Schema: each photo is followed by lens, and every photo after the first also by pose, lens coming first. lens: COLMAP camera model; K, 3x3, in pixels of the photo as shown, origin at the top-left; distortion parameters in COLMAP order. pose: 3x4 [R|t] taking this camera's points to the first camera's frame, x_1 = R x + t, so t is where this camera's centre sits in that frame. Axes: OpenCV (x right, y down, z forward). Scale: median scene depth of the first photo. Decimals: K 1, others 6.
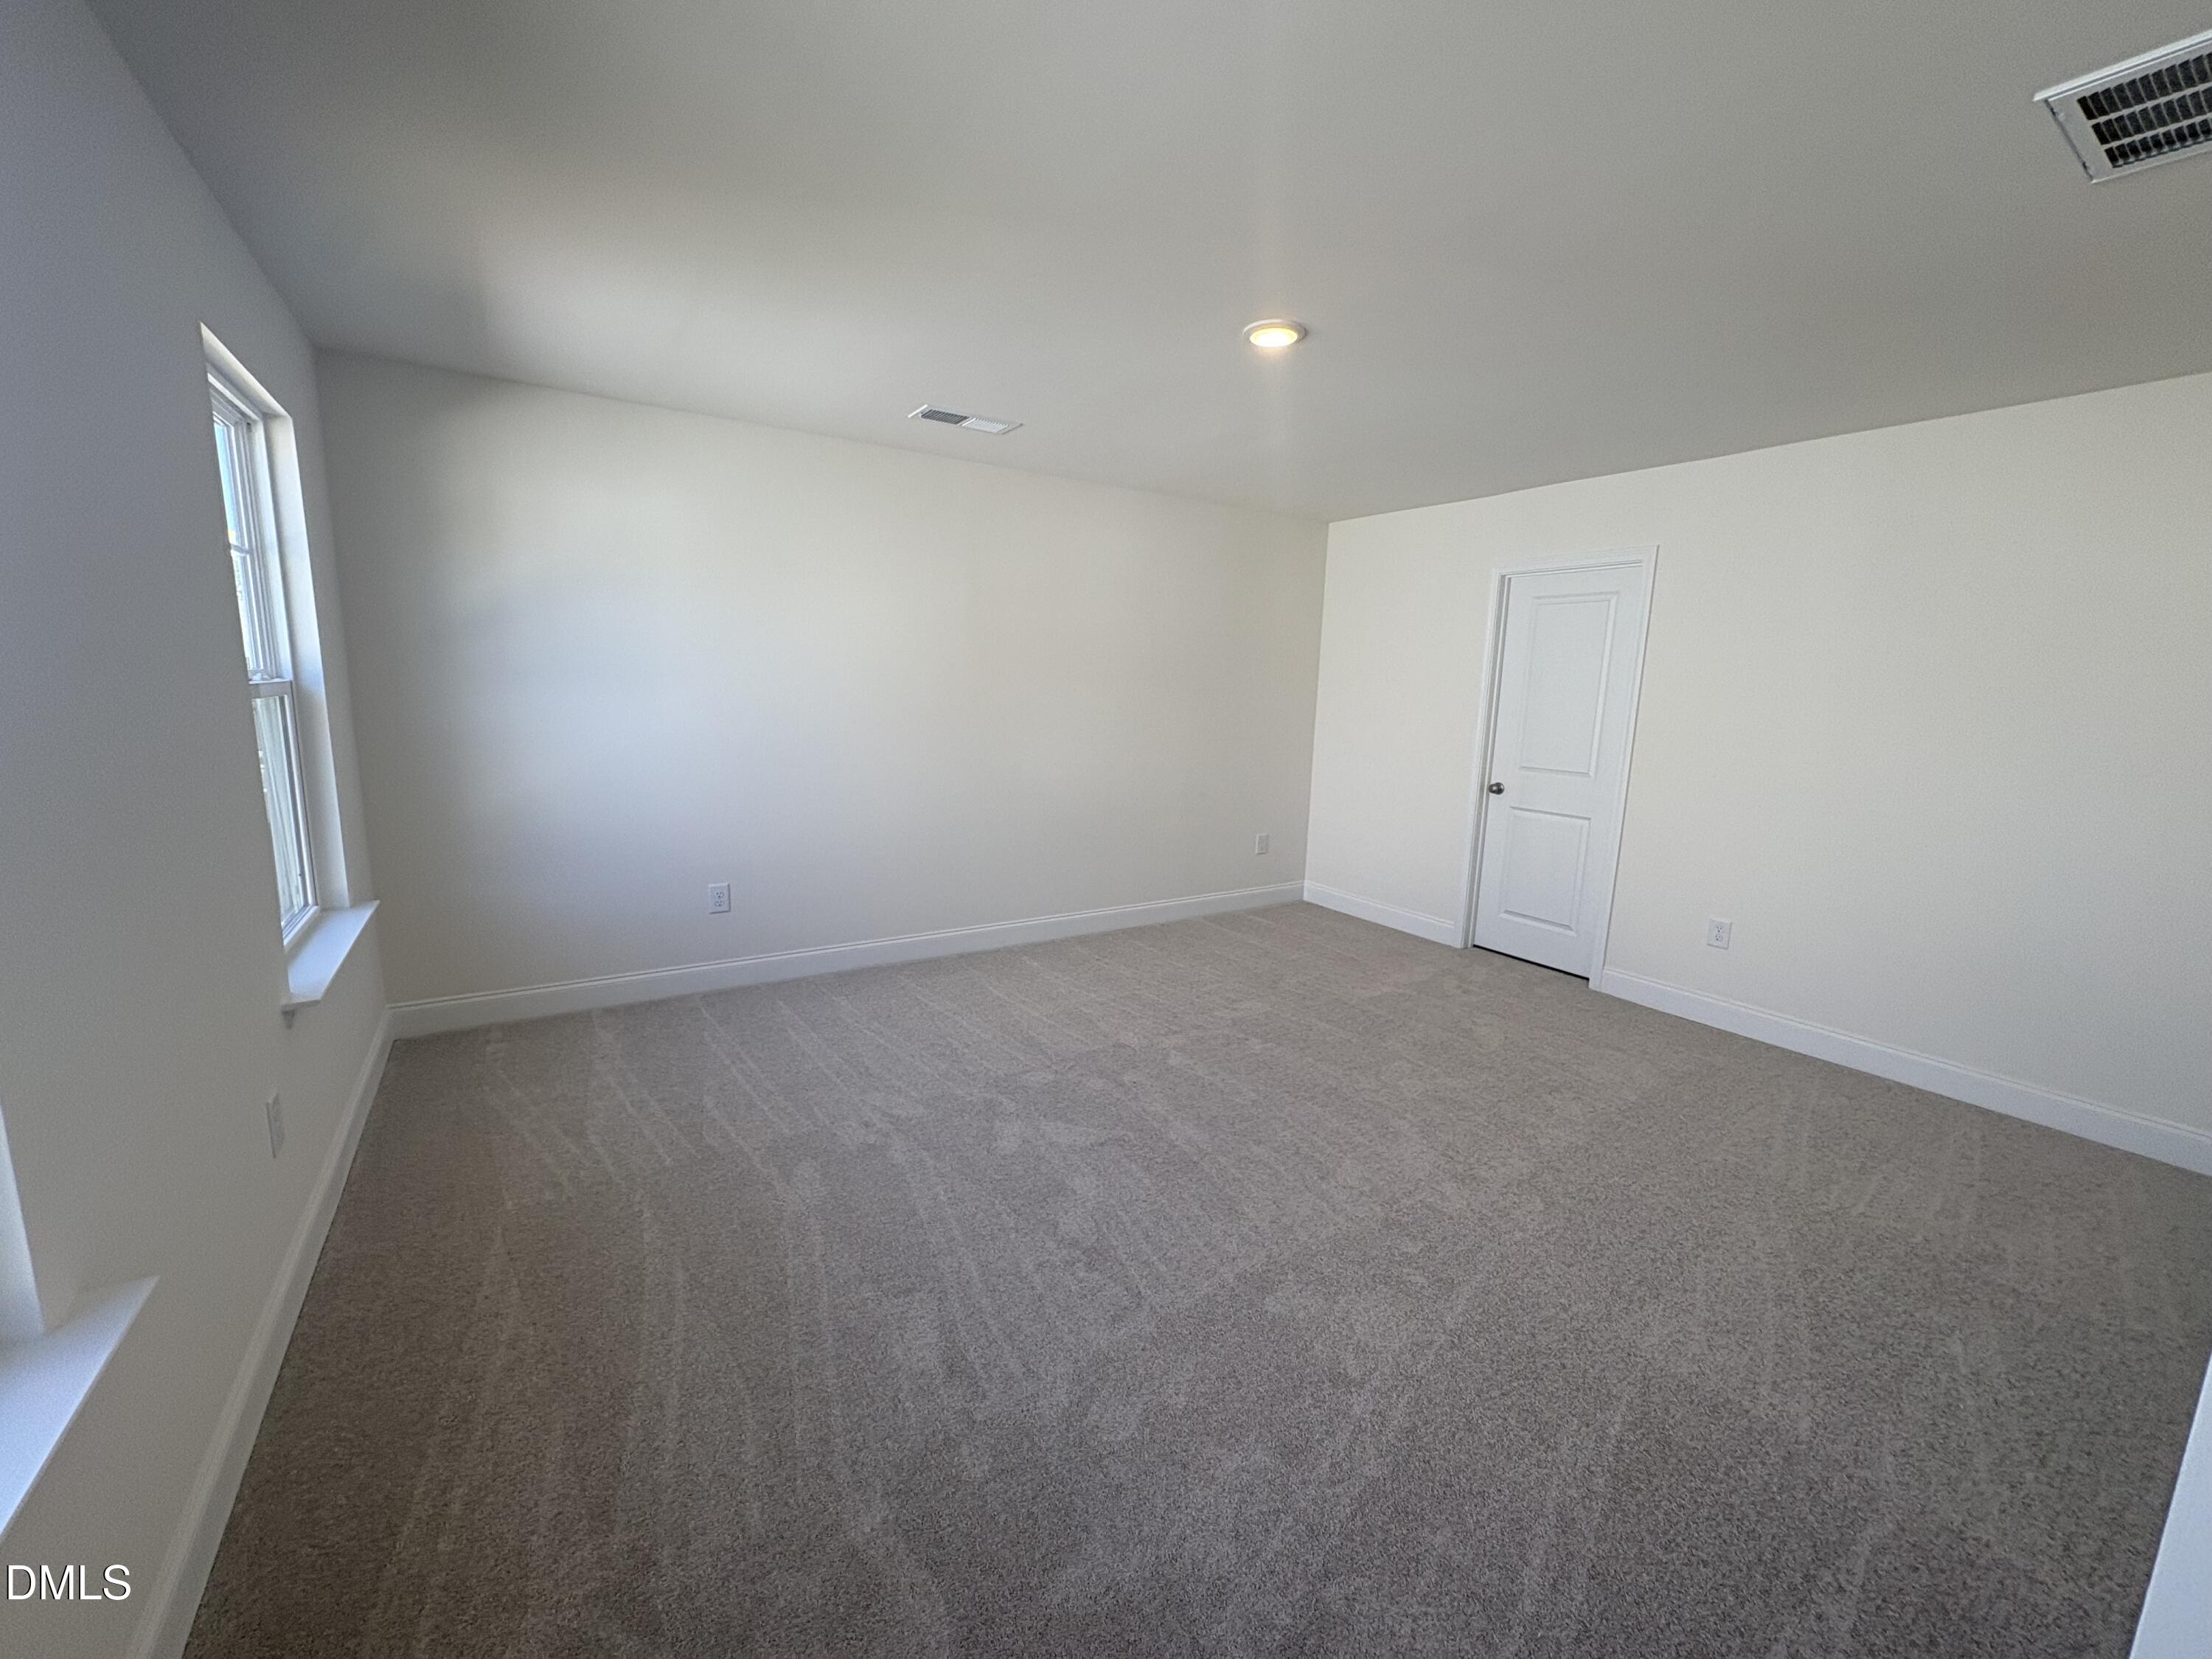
lens RADIAL K [[879.5, 0, 1104.0], [0, 879.5, 831.3], [0, 0, 1]] dist [-0.000363, -0.000216]
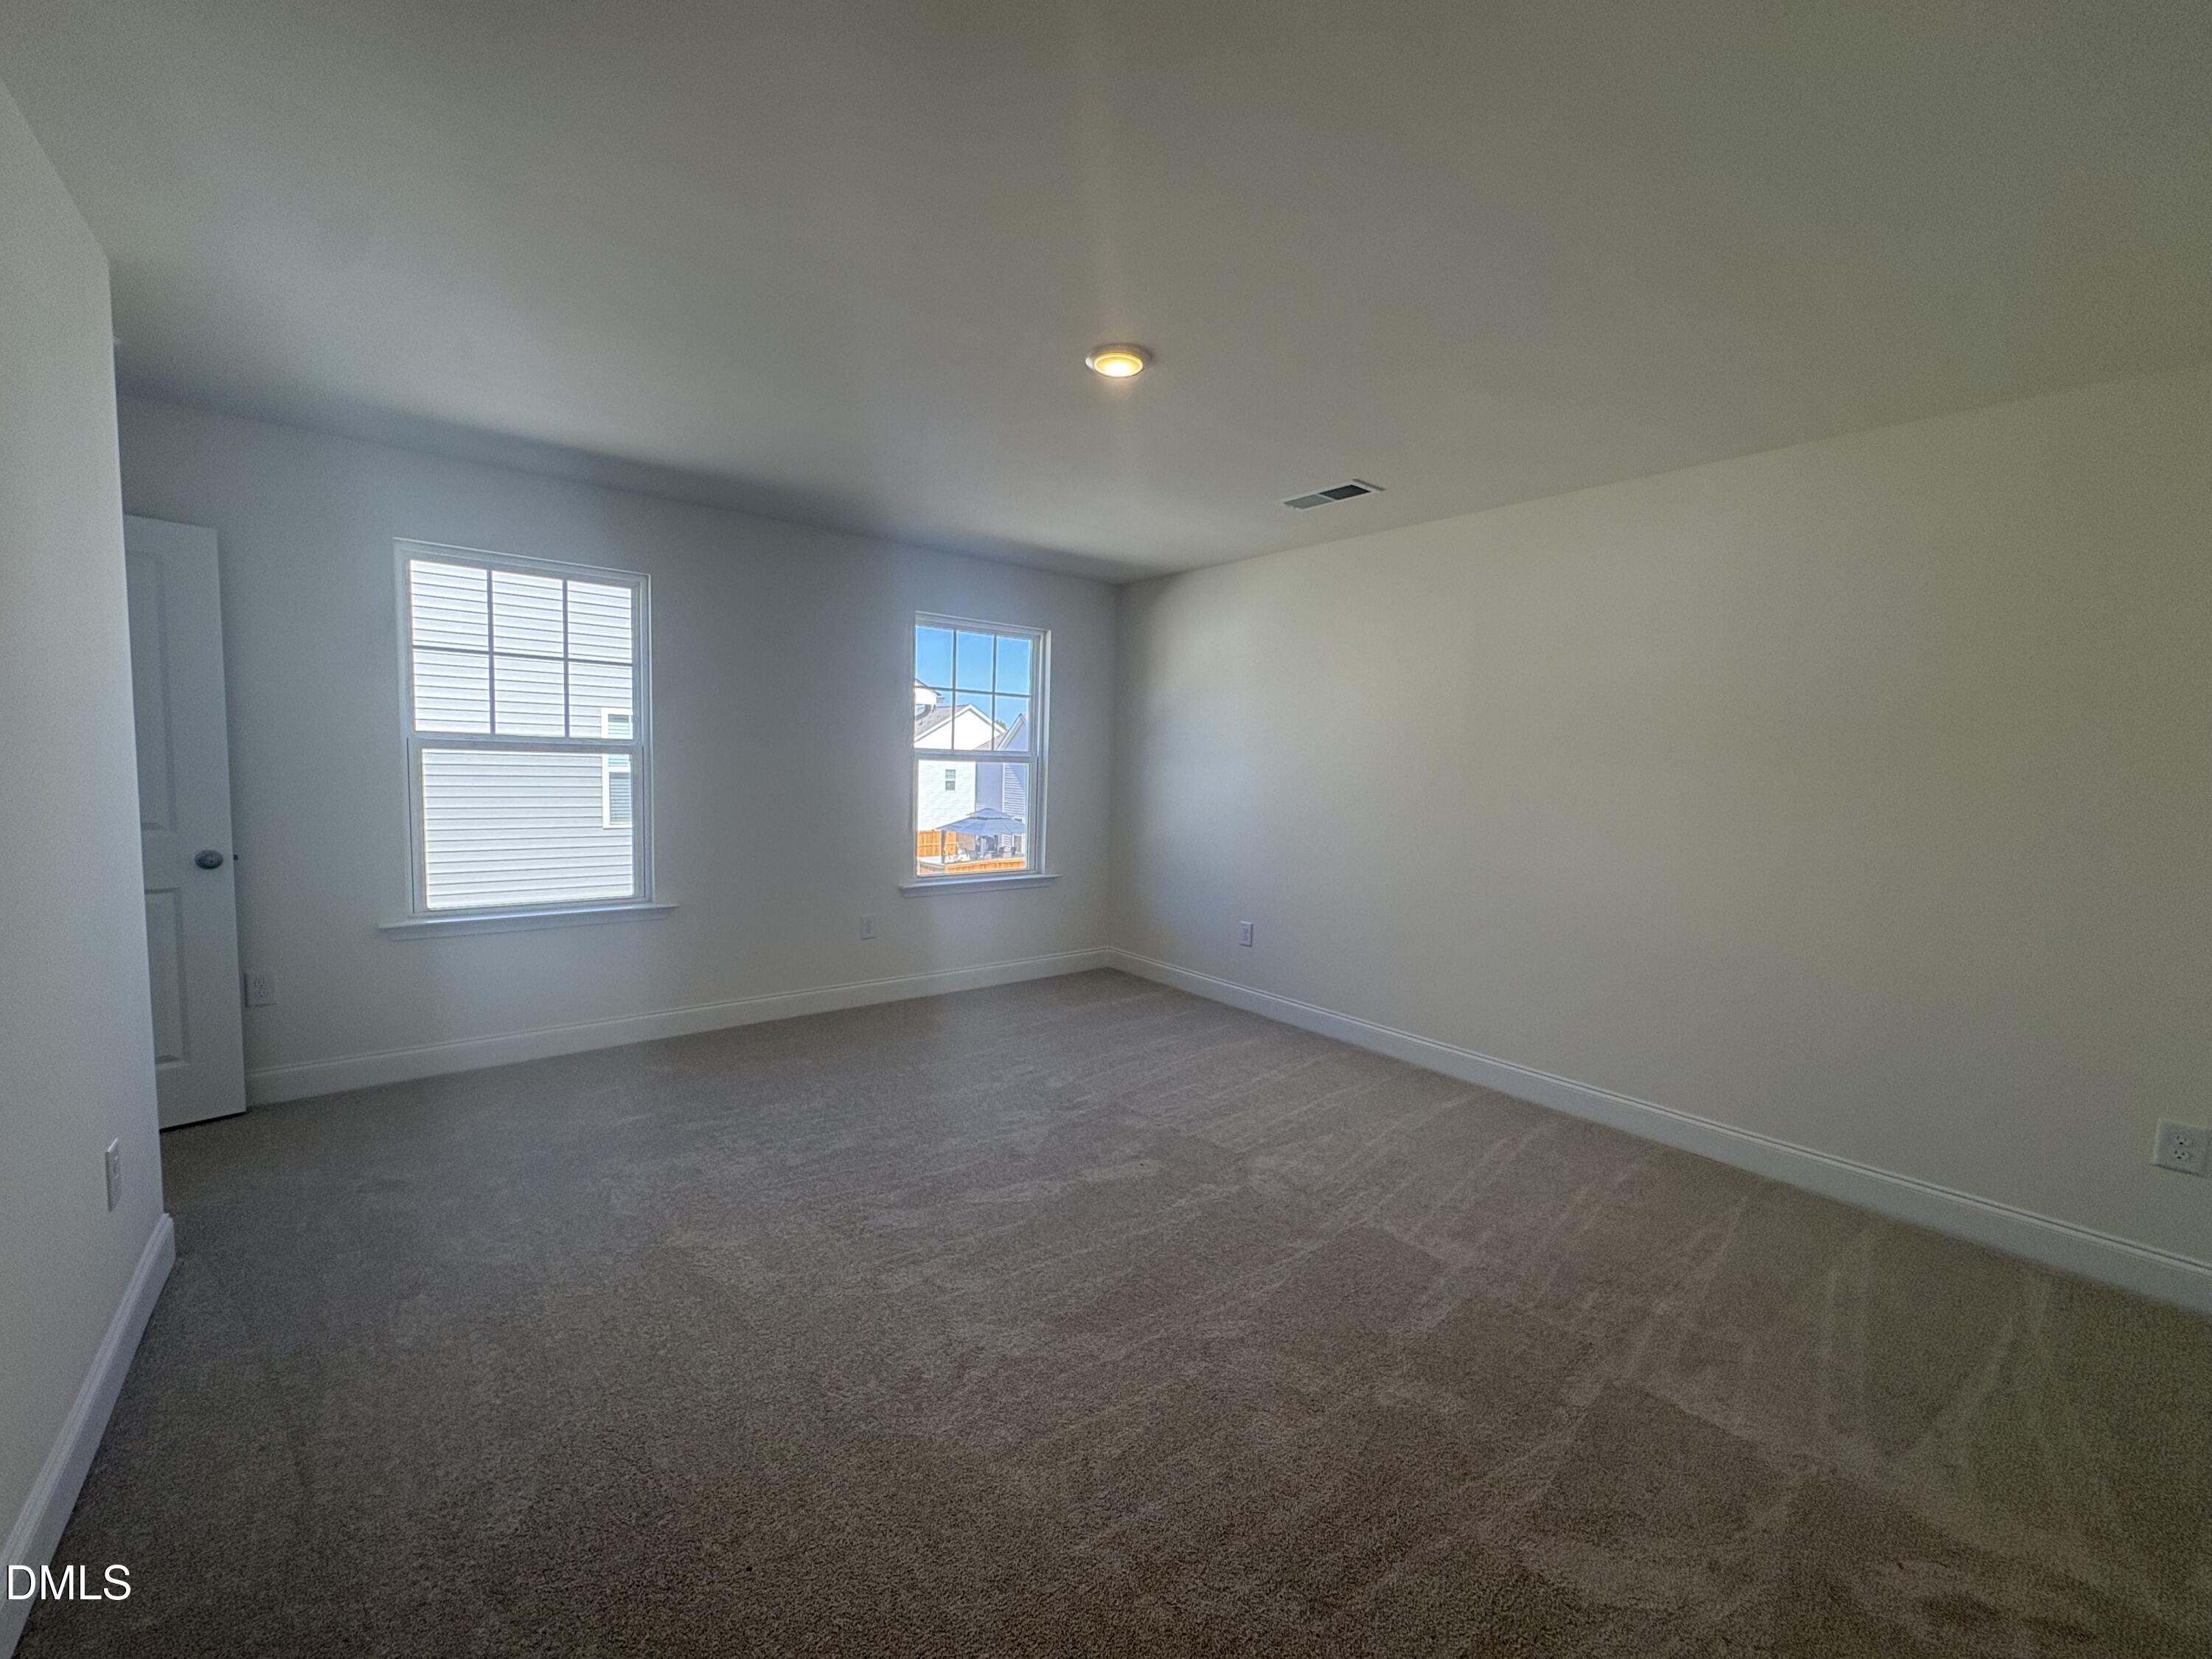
lens RADIAL K [[879.5, 0, 1104.0], [0, 879.5, 831.3], [0, 0, 1]] dist [-0.000363, -0.000216]
pose [[0.102824, 0.049373, -0.993473, 0.812535], [-0.195932, 0.980205, 0.028434, -0.062378], [0.975212, 0.191729, 0.110462, 0.701547]]
